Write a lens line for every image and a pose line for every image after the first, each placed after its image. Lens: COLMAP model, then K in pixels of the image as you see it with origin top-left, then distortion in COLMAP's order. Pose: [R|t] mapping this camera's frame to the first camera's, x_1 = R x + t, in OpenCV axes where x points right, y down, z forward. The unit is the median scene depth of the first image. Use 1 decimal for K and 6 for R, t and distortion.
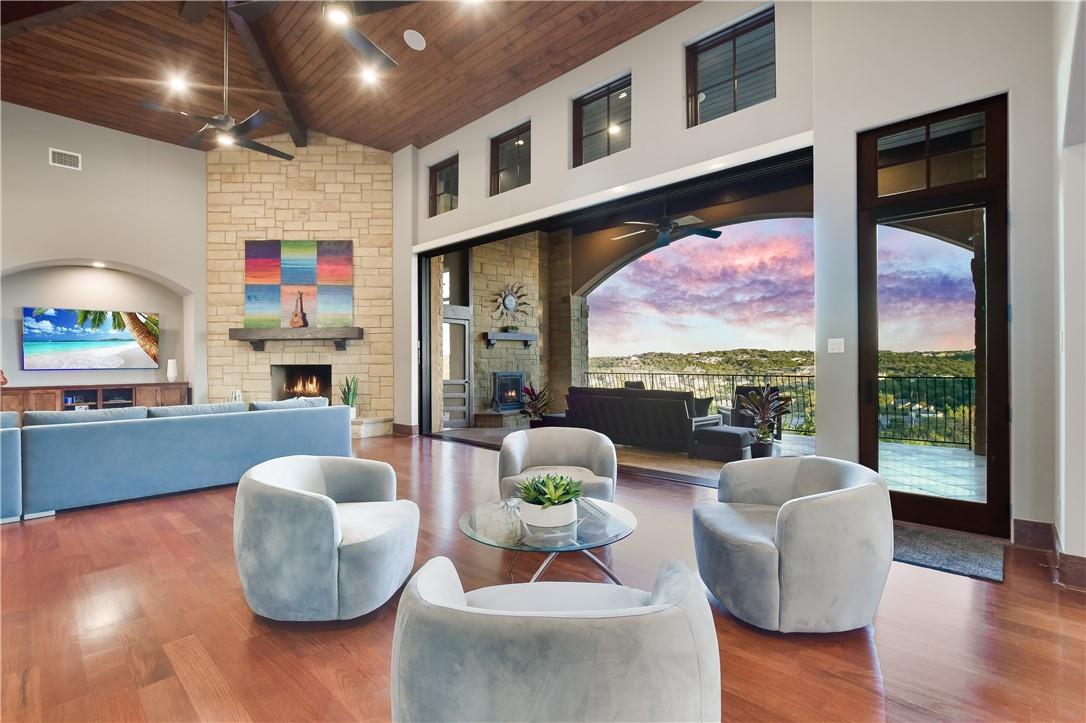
lens RADIAL K [[508.0, 0, 540.4], [0, 508.0, 362.8], [0, 0, 1]] dist [-0.017511, 0.000030]
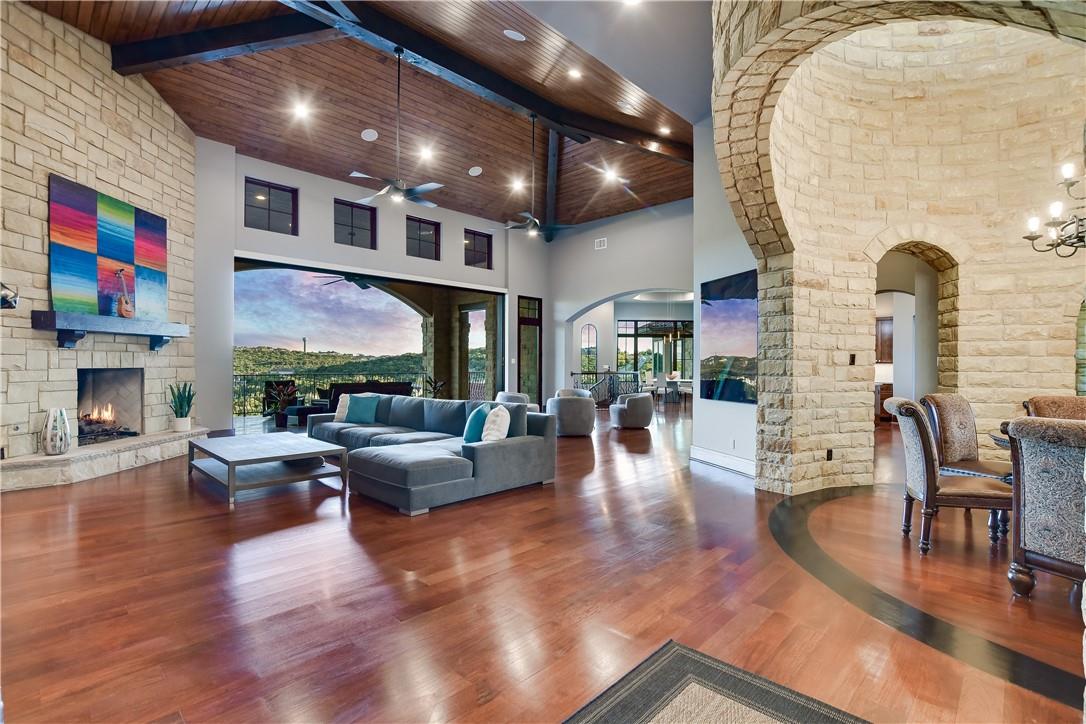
lens RADIAL K [[508.0, 0, 543.2], [0, 508.0, 366.6], [0, 0, 1]] dist [-0.017511, 0.000030]
pose [[0.014539, 0.001773, 0.999893, -1.189319], [-0.000420, 0.999998, -0.001767, 0.002588], [-0.999894, -0.000395, 0.014539, 0.365625]]
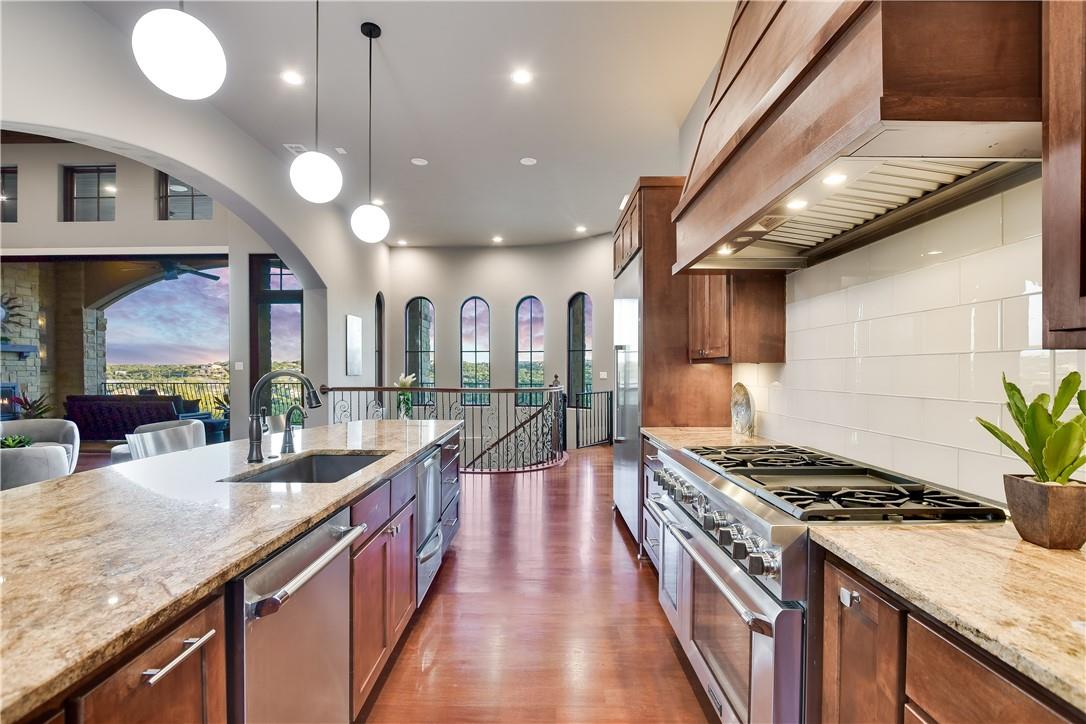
lens RADIAL K [[508.0, 0, 540.0], [0, 508.0, 369.5], [0, 0, 1]] dist [-0.017511, 0.000030]
pose [[0.729188, -0.001719, 0.684311, 0.057074], [0.003622, 0.999993, -0.001348, -0.005091], [-0.684304, 0.003462, 0.729189, -0.517192]]
